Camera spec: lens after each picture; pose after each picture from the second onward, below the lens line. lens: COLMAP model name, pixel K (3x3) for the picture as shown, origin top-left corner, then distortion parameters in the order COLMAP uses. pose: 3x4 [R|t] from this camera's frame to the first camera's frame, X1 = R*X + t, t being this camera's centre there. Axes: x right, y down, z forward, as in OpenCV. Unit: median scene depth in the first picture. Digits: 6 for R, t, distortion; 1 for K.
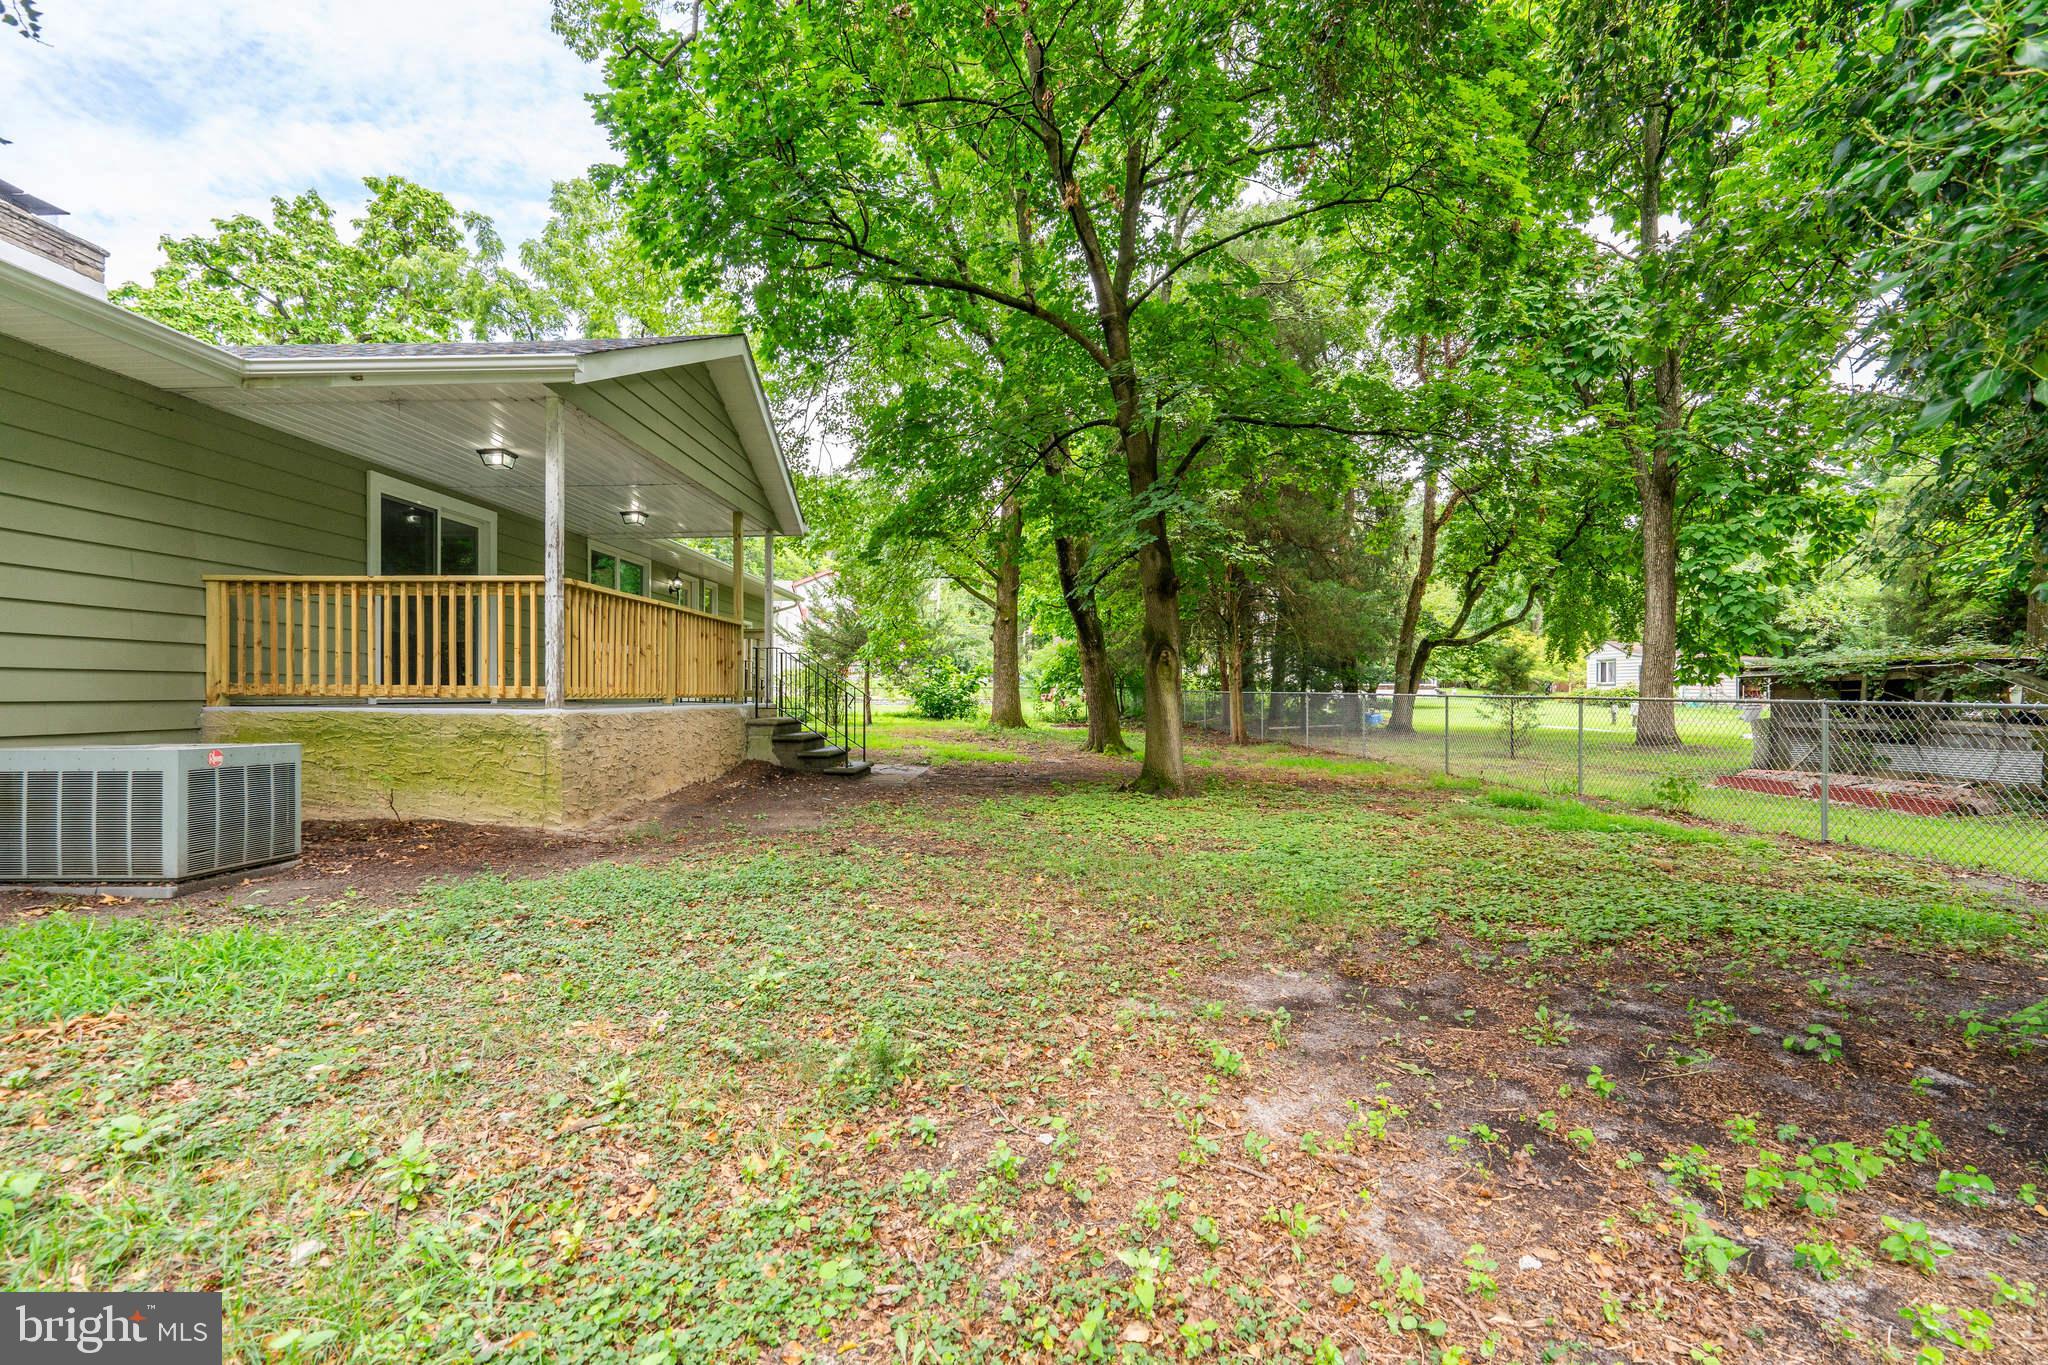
lens RADIAL K [[918.4, 0, 1008.2], [0, 918.4, 696.0], [0, 0, 1]] dist [-0.007175, 0.003301]
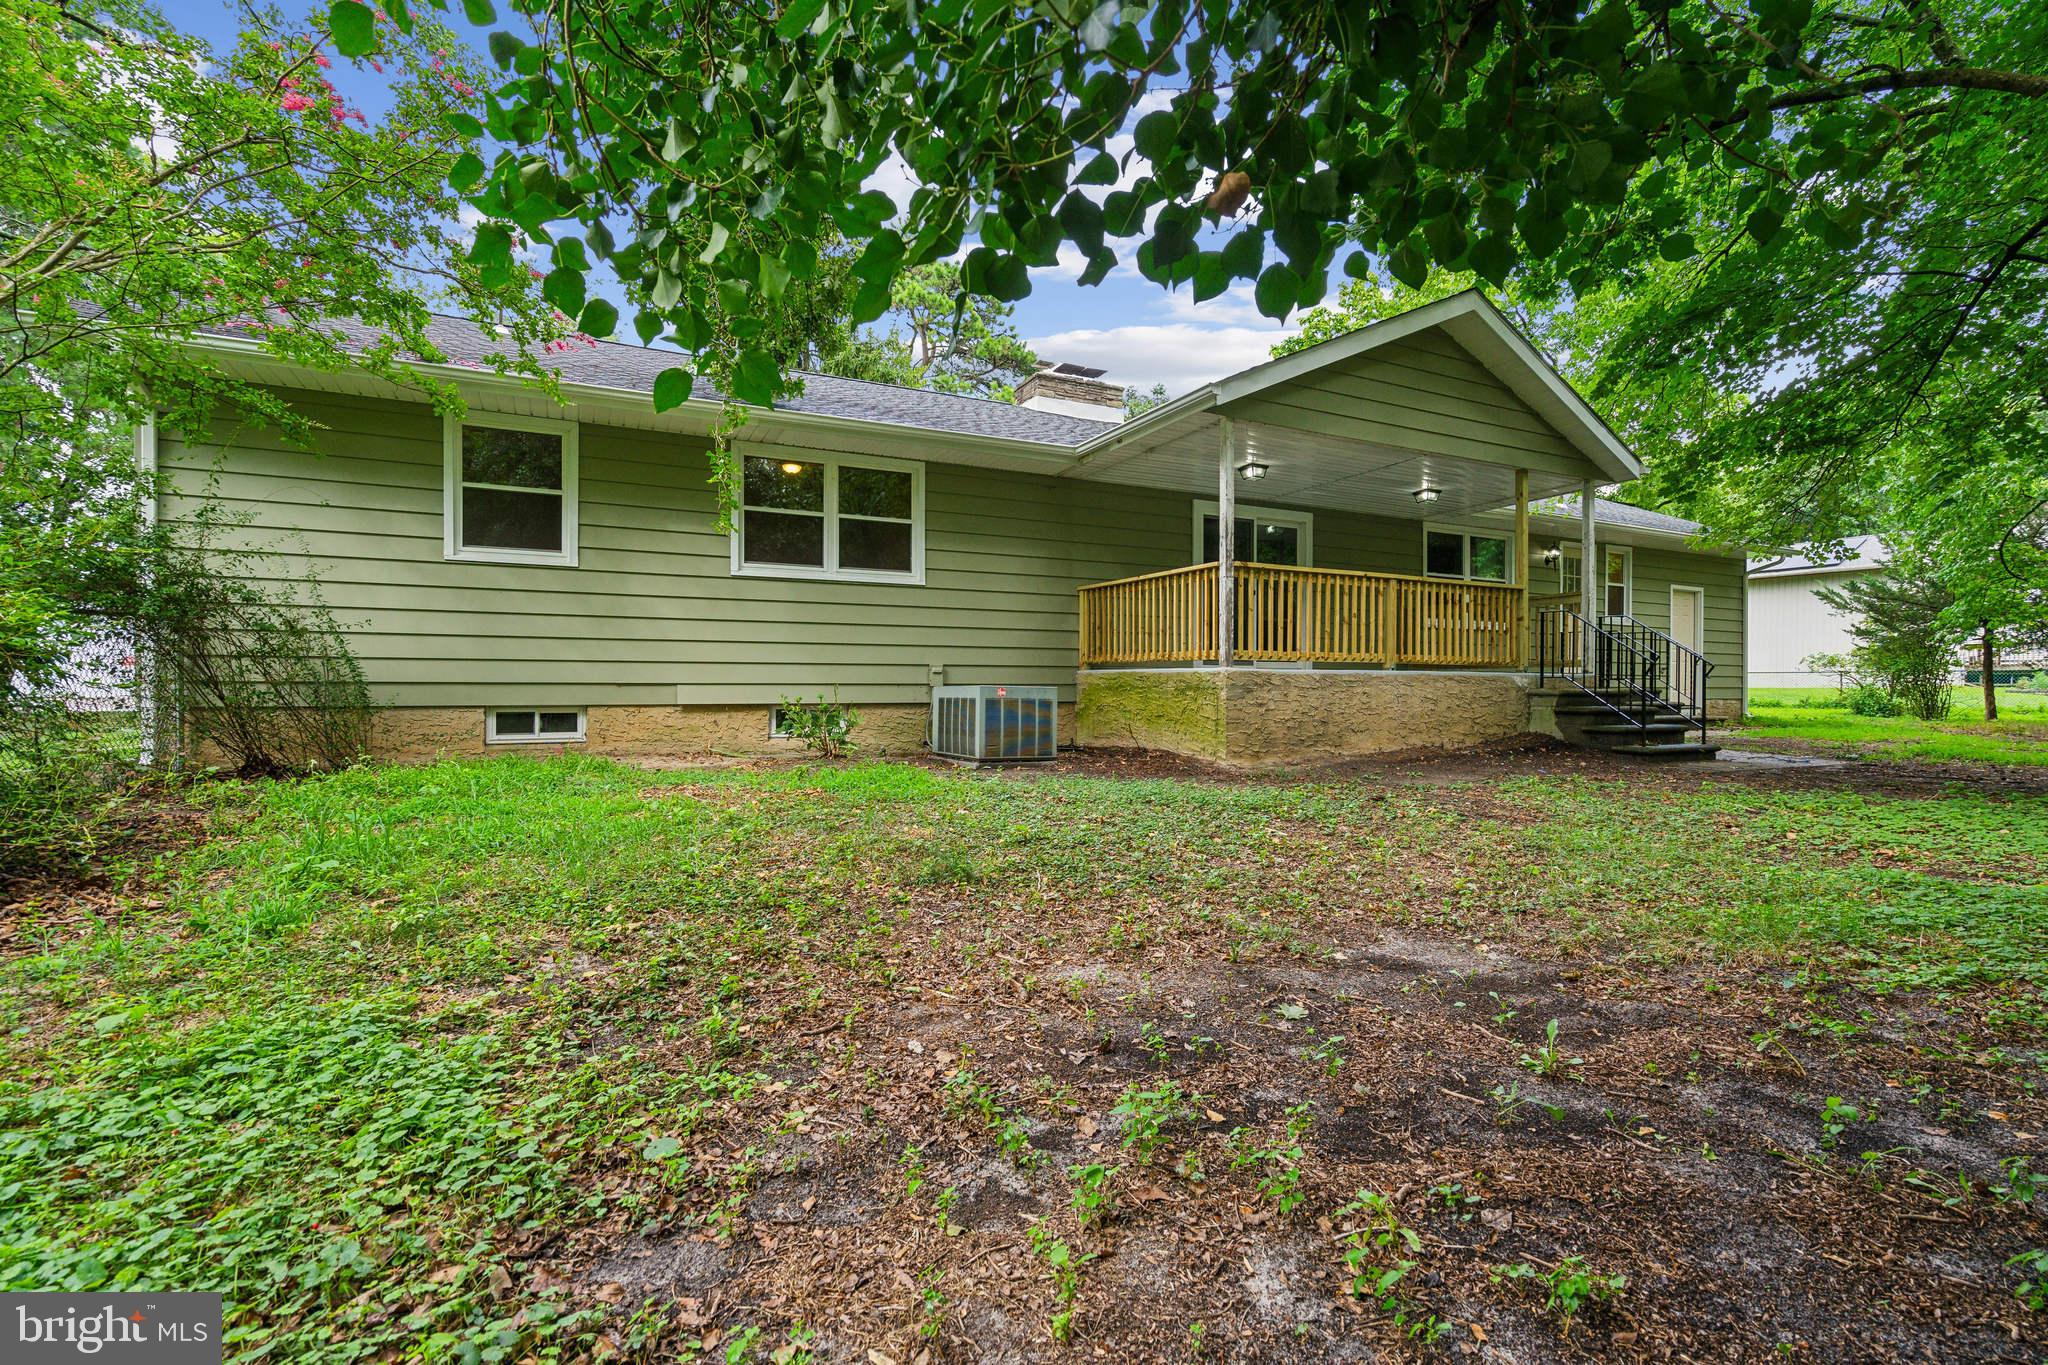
lens RADIAL K [[918.4, 0, 1014.9], [0, 918.4, 689.0], [0, 0, 1]] dist [-0.007175, 0.003301]
pose [[0.470844, 0.000510, -0.882217, 0.461181], [-0.004243, 0.999990, -0.001687, 0.046107], [0.882207, 0.004538, 0.470841, 0.156358]]
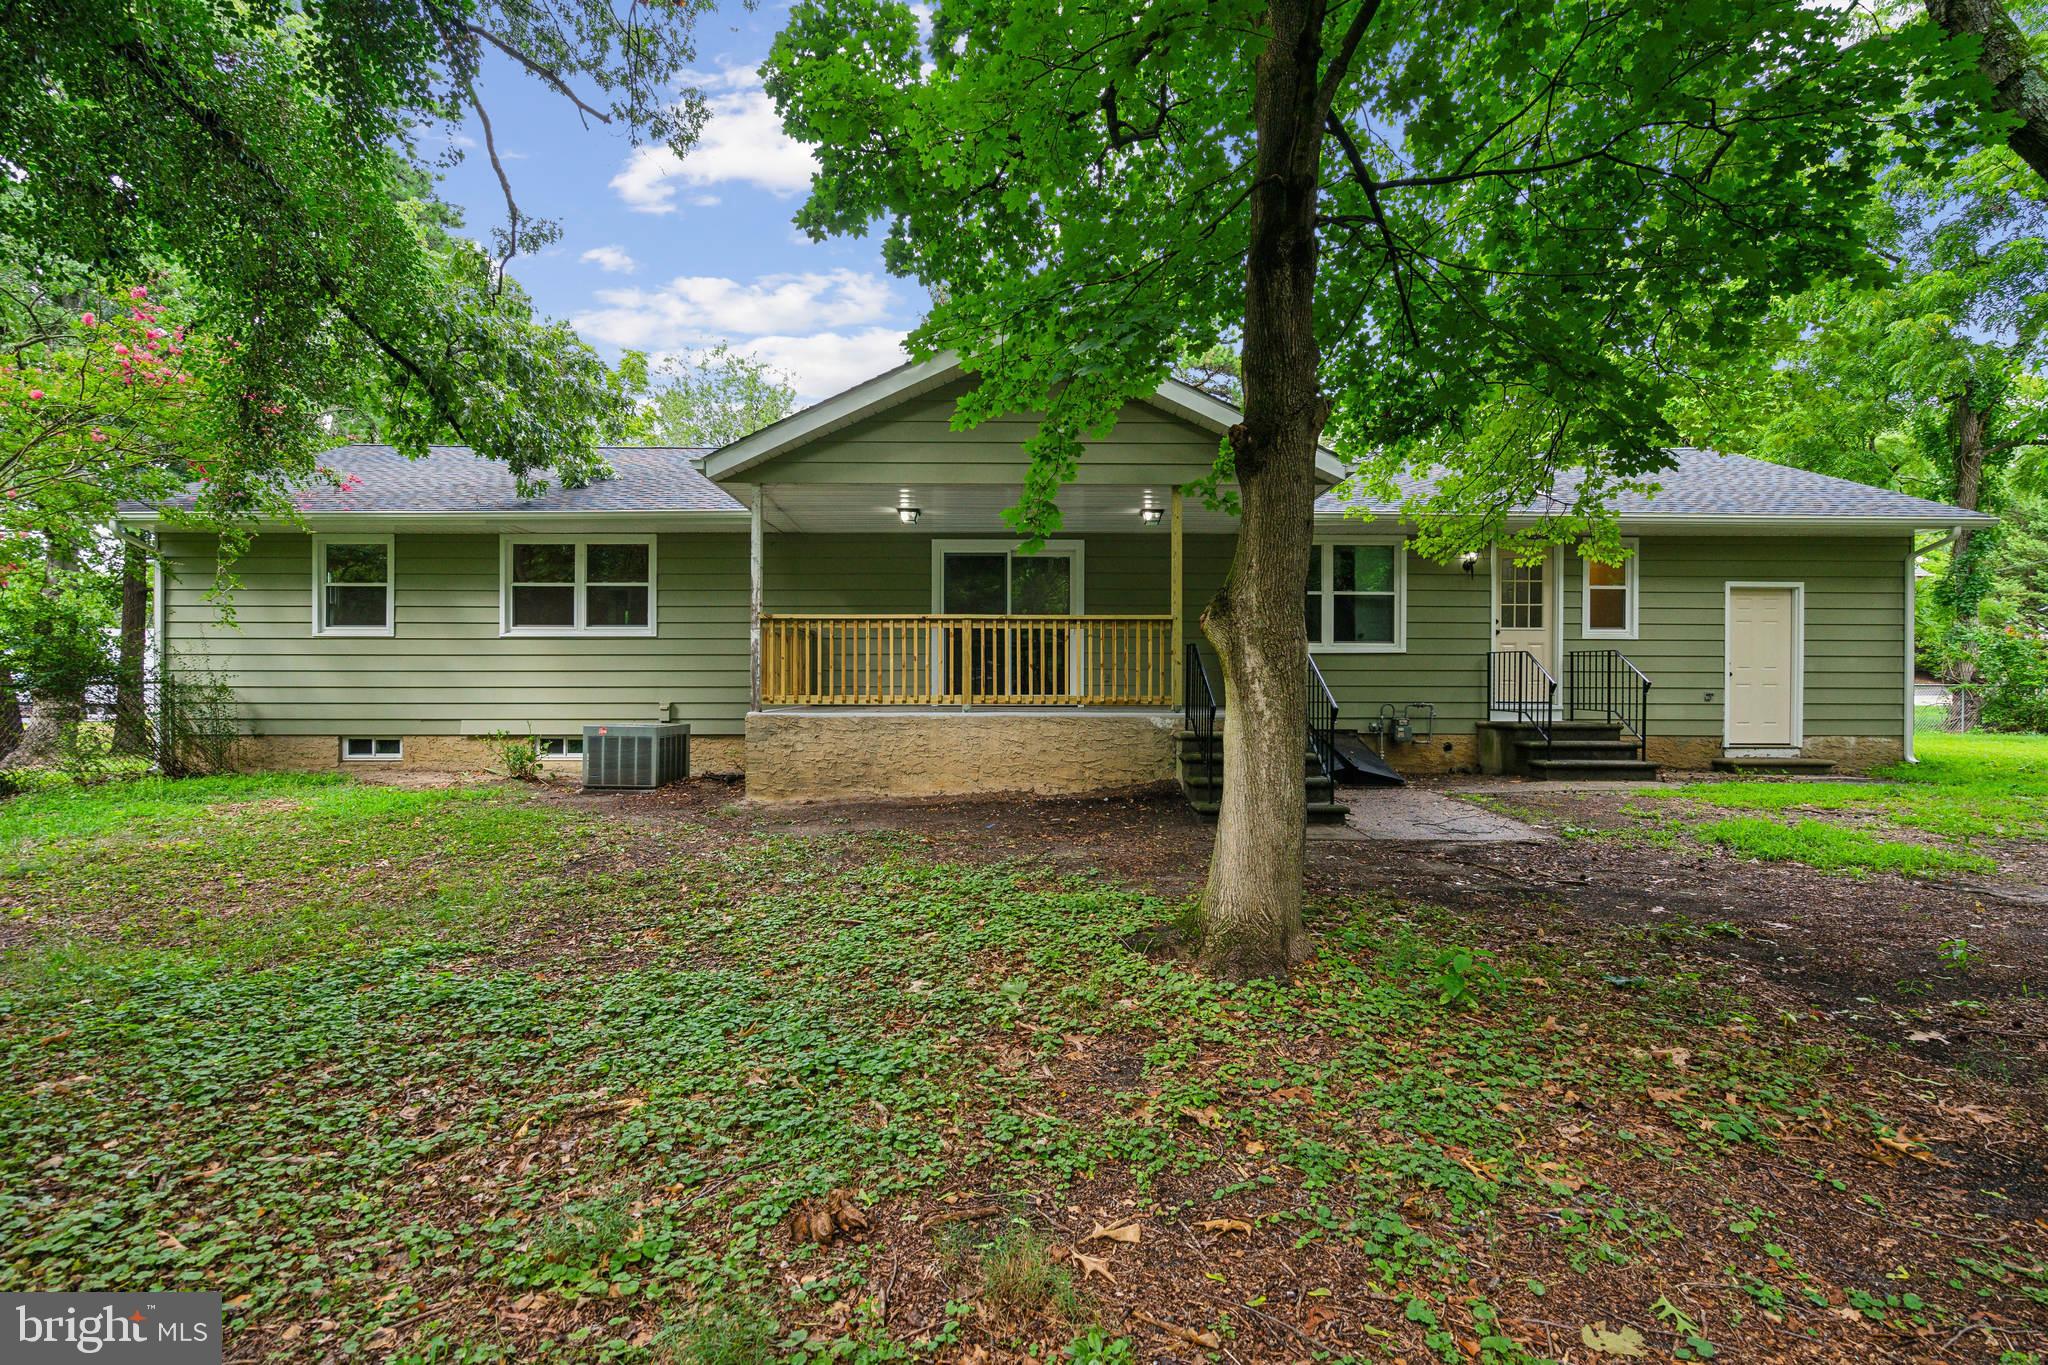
lens RADIAL K [[918.4, 0, 1031.7], [0, 918.4, 689.8], [0, 0, 1]] dist [-0.007175, 0.003301]
pose [[0.036960, -0.003929, -0.999309, 0.864376], [-0.004113, 0.999983, -0.004084, -0.013143], [0.999308, 0.004261, 0.036943, 1.330508]]
